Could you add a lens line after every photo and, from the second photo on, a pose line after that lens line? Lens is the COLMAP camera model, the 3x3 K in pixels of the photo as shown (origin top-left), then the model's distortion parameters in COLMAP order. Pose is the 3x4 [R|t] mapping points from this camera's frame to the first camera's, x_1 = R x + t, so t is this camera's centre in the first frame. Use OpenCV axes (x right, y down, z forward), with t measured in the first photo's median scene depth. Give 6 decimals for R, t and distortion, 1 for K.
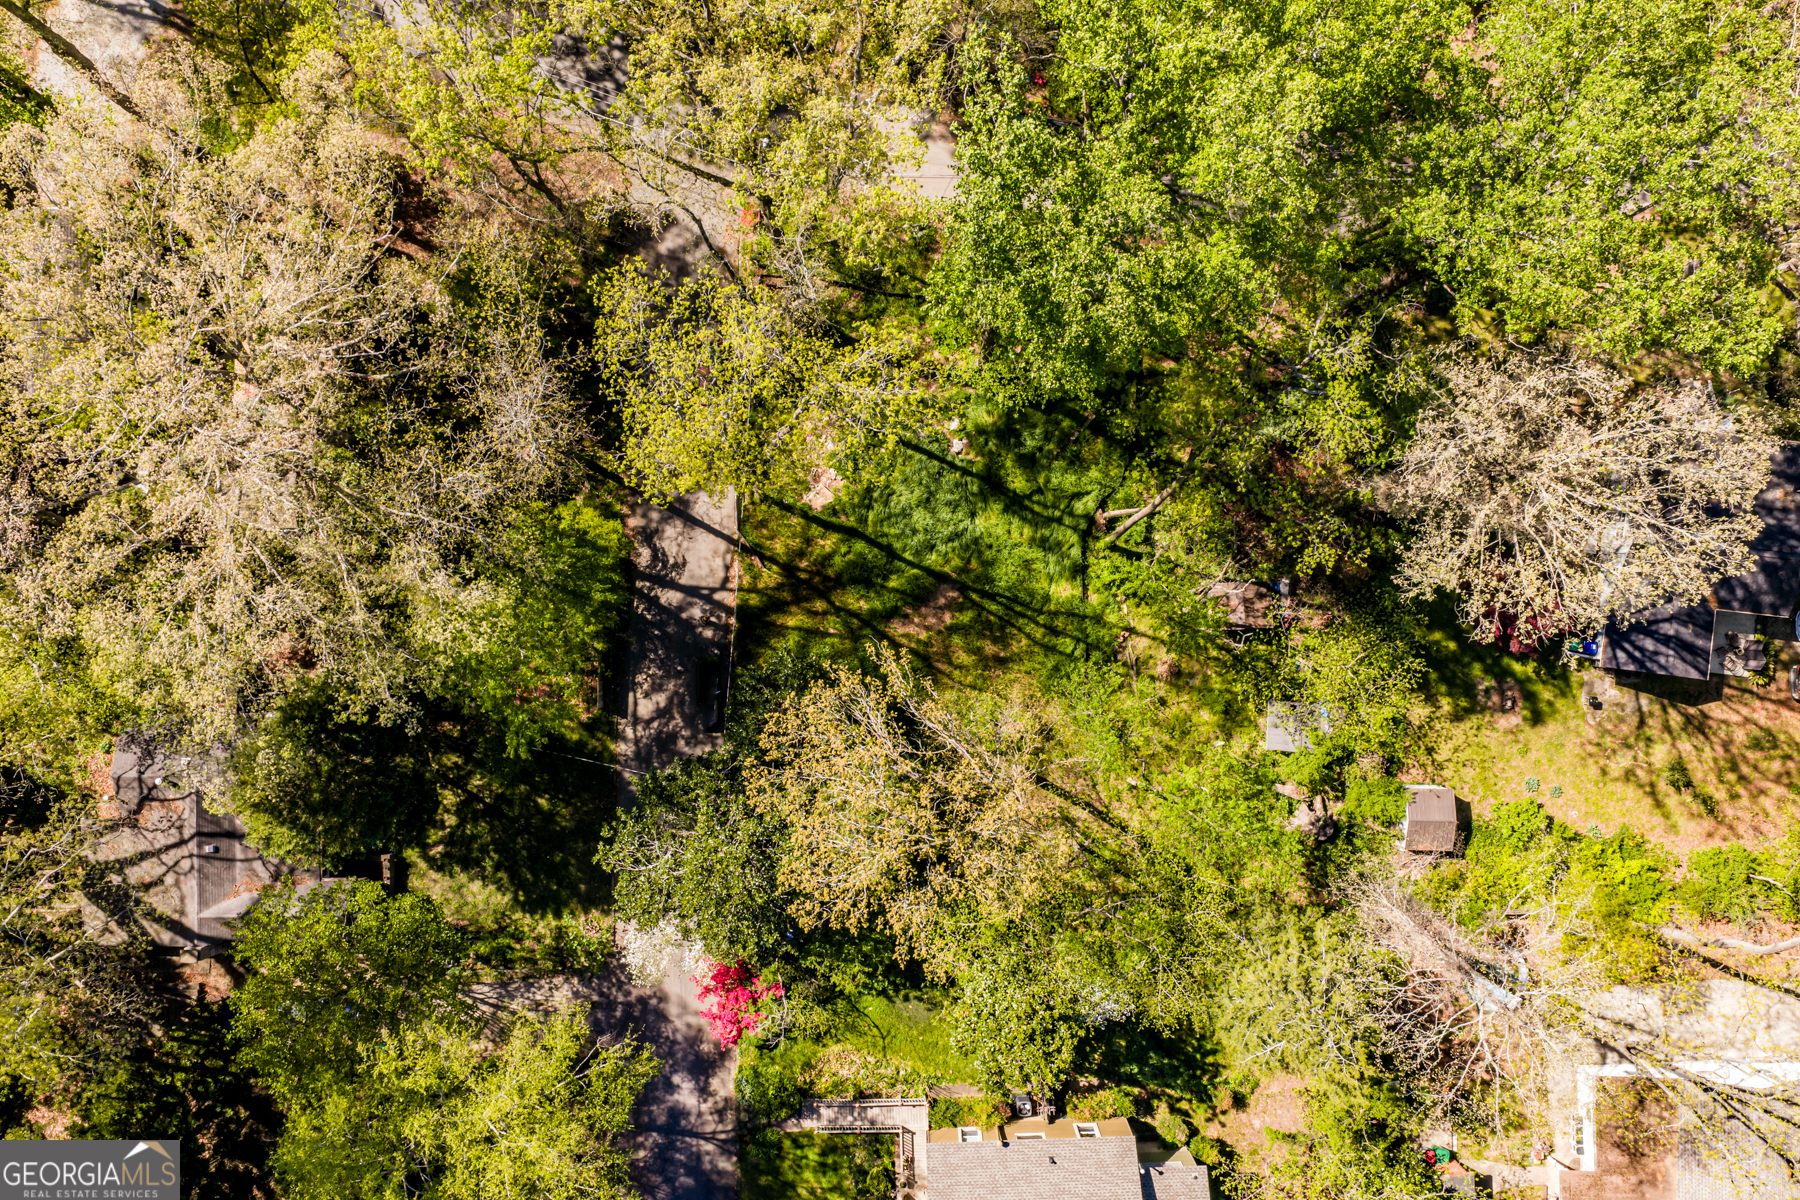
lens RADIAL K [[1493.6, 0, 900.0], [0, 1493.6, 600.0], [0, 0, 1]] dist [0.006741, -0.002804]
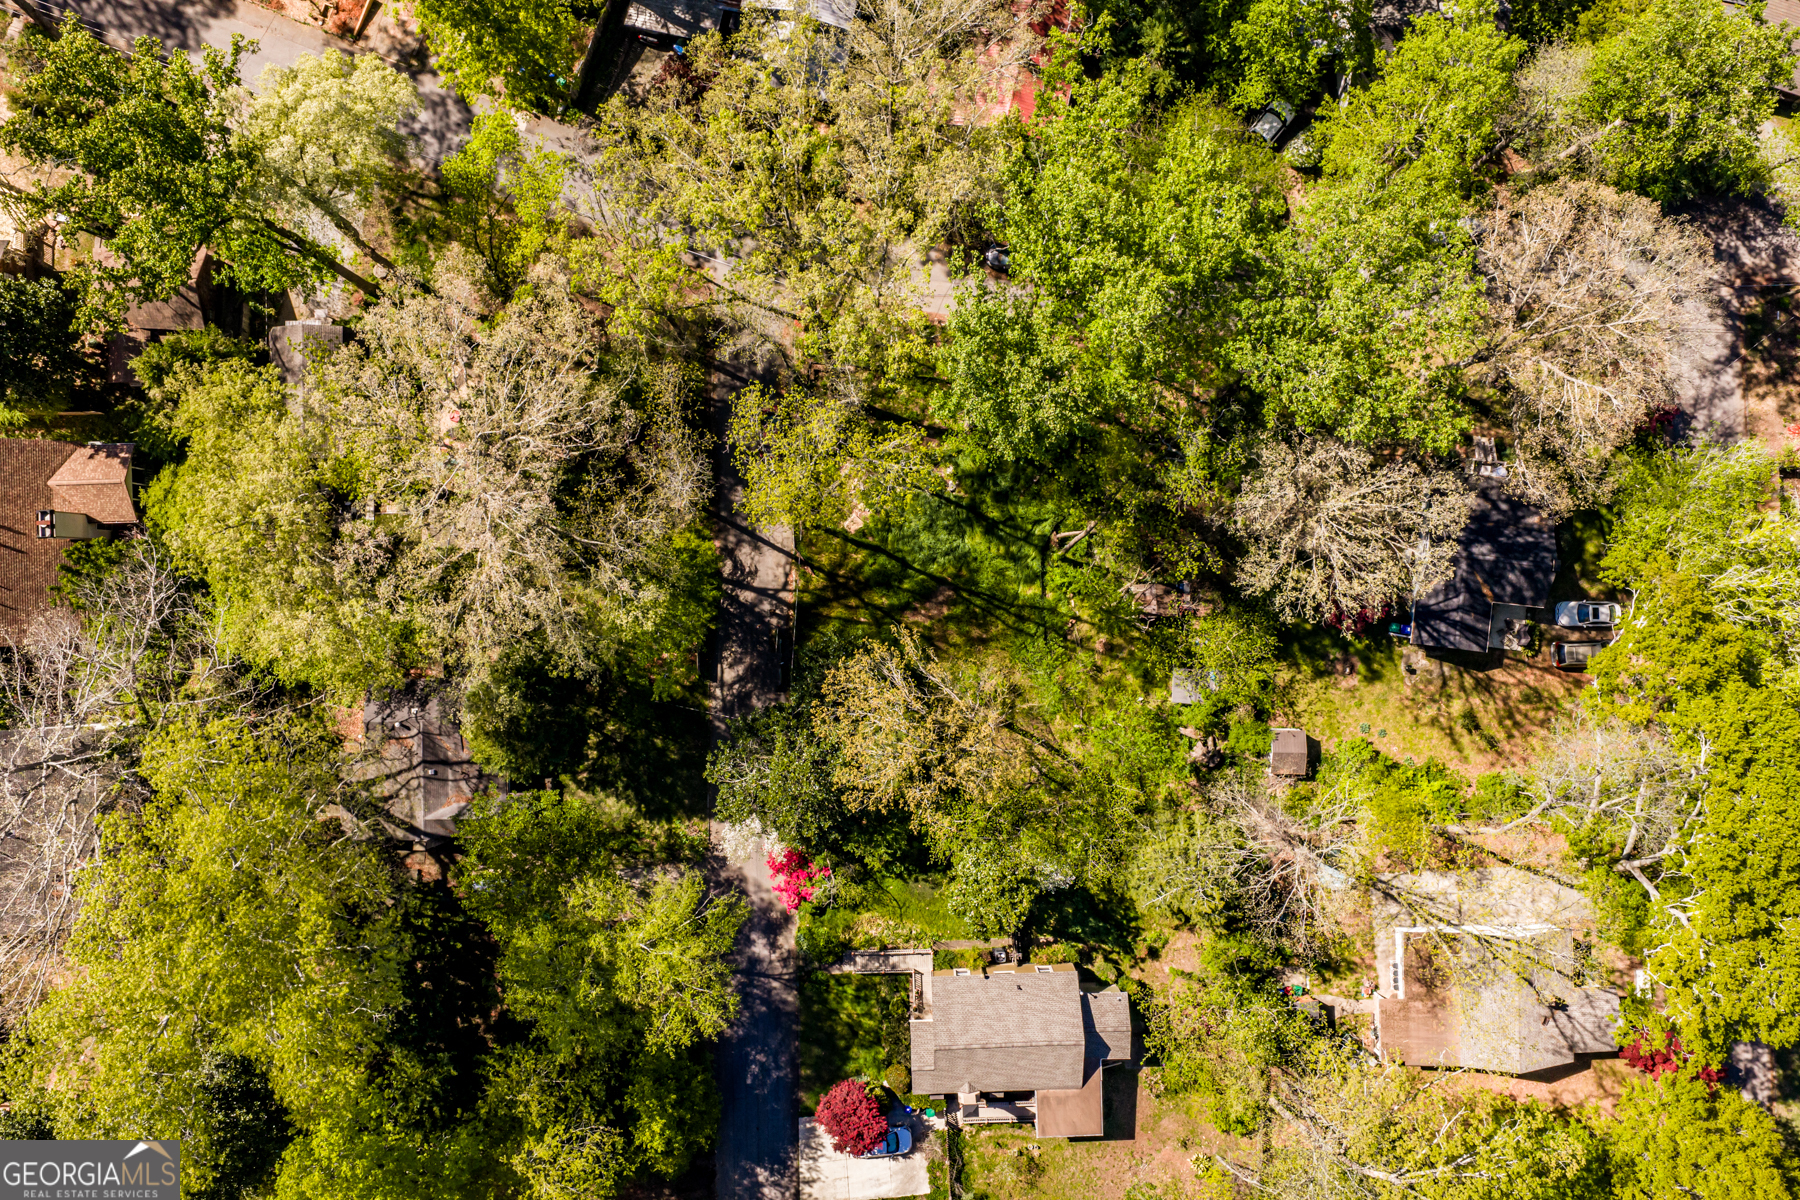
lens RADIAL K [[1493.6, 0, 900.0], [0, 1493.6, 600.0], [0, 0, 1]] dist [0.006741, -0.002804]
pose [[0.999994, -0.003307, -0.001050, -0.009103], [0.003306, 0.999994, -0.000649, 0.003479], [0.001052, 0.000646, 0.999999, -0.411985]]
